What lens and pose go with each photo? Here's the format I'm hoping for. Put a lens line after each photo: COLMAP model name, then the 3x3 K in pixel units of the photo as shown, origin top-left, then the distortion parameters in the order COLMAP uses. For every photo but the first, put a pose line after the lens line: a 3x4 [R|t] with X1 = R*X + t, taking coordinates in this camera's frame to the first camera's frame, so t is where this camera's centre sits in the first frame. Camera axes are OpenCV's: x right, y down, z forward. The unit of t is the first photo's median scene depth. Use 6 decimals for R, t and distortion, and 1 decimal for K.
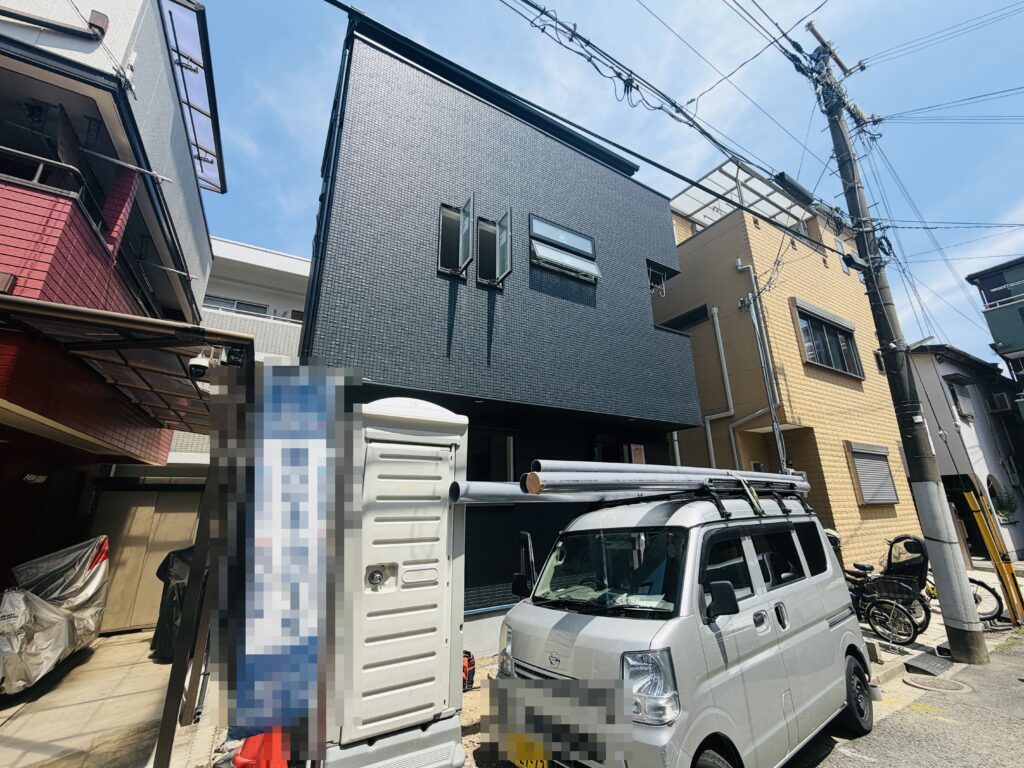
lens RADIAL K [[408.3, 0, 510.0], [0, 408.3, 380.8], [0, 0, 1]] dist [0.002496, -0.000116]
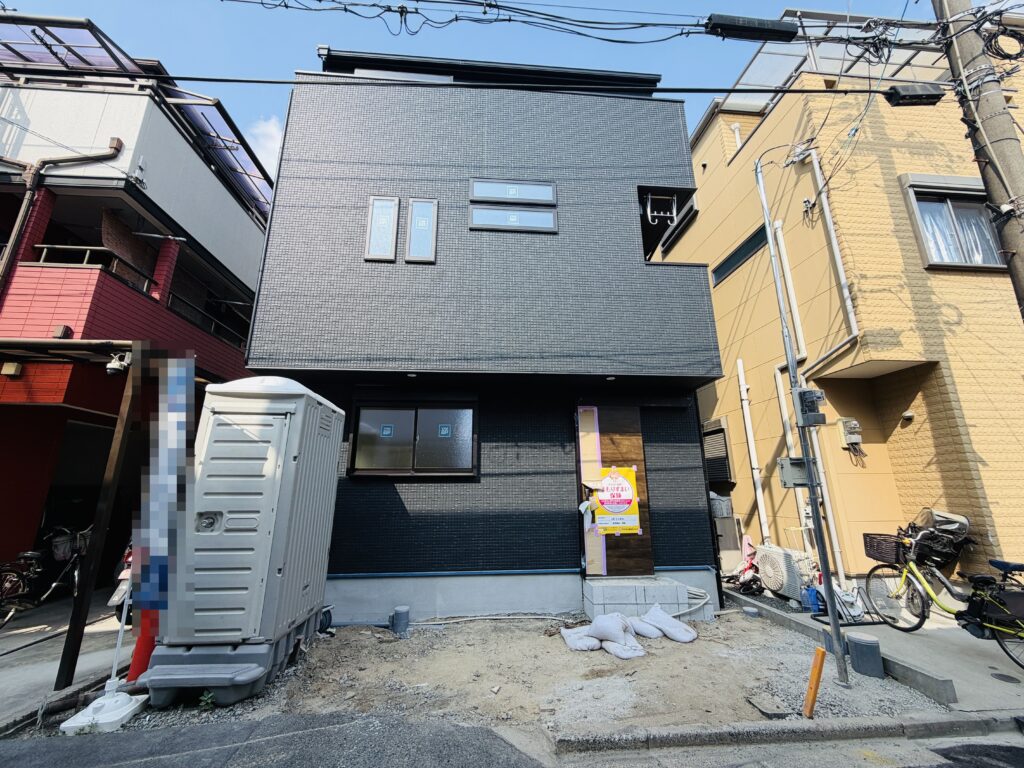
lens RADIAL K [[408.3, 0, 510.0], [0, 408.3, 380.9], [0, 0, 1]] dist [0.002496, -0.000116]
pose [[0.902133, -0.105700, -0.418310, 0.499979], [0.119171, 0.992855, 0.006129, 0.076267], [0.414673, -0.055380, 0.908284, 0.134211]]
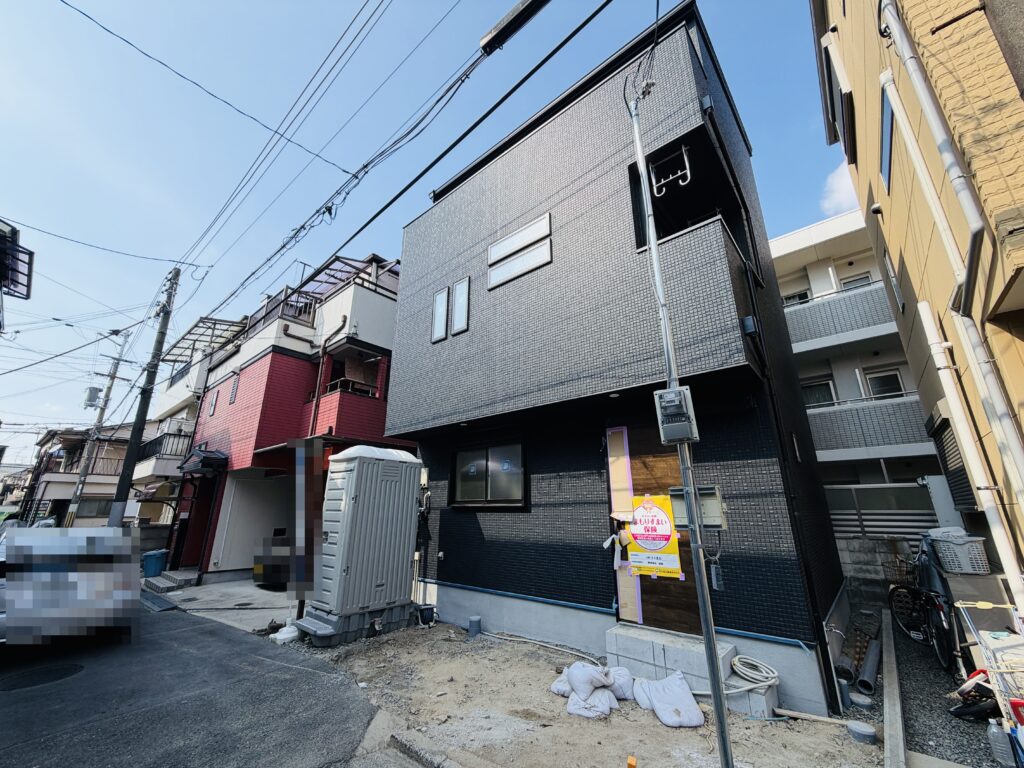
lens RADIAL K [[408.3, 0, 508.7], [0, 408.3, 382.5], [0, 0, 1]] dist [0.002496, -0.000116]
pose [[0.324422, -0.272600, -0.905781, 1.005053], [0.266711, 0.945083, -0.188901, 0.178163], [0.907533, -0.180298, 0.379311, 0.570039]]
